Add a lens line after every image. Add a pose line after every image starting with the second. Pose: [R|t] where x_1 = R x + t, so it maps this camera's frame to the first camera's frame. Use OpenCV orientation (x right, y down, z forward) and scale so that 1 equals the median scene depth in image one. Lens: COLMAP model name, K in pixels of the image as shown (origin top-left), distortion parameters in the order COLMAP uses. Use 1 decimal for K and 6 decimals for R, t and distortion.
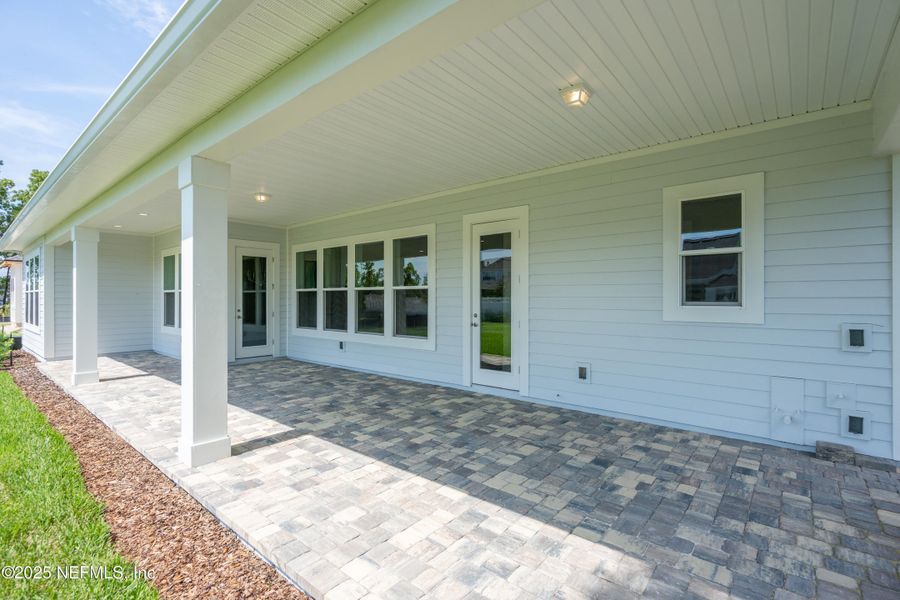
lens RADIAL K [[410.3, 0, 452.2], [0, 410.3, 294.9], [0, 0, 1]] dist [0.000663, -0.000323]
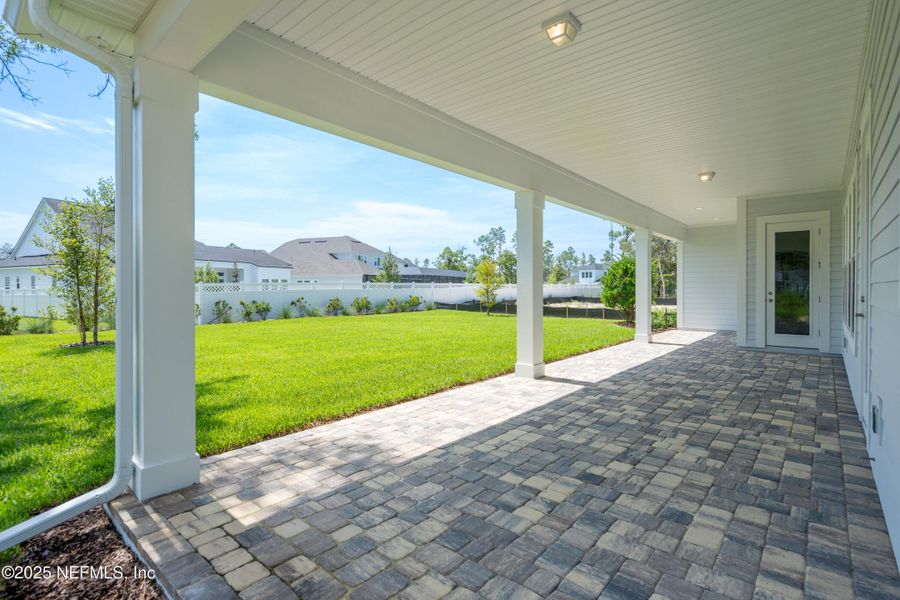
lens RADIAL K [[410.3, 0, 452.2], [0, 410.3, 294.9], [0, 0, 1]] dist [0.000663, -0.000323]
pose [[0.014161, 0.017455, -0.999747, 1.114368], [0.011772, 0.999775, 0.017622, 0.041159], [0.999830, -0.012019, 0.013953, 0.712658]]
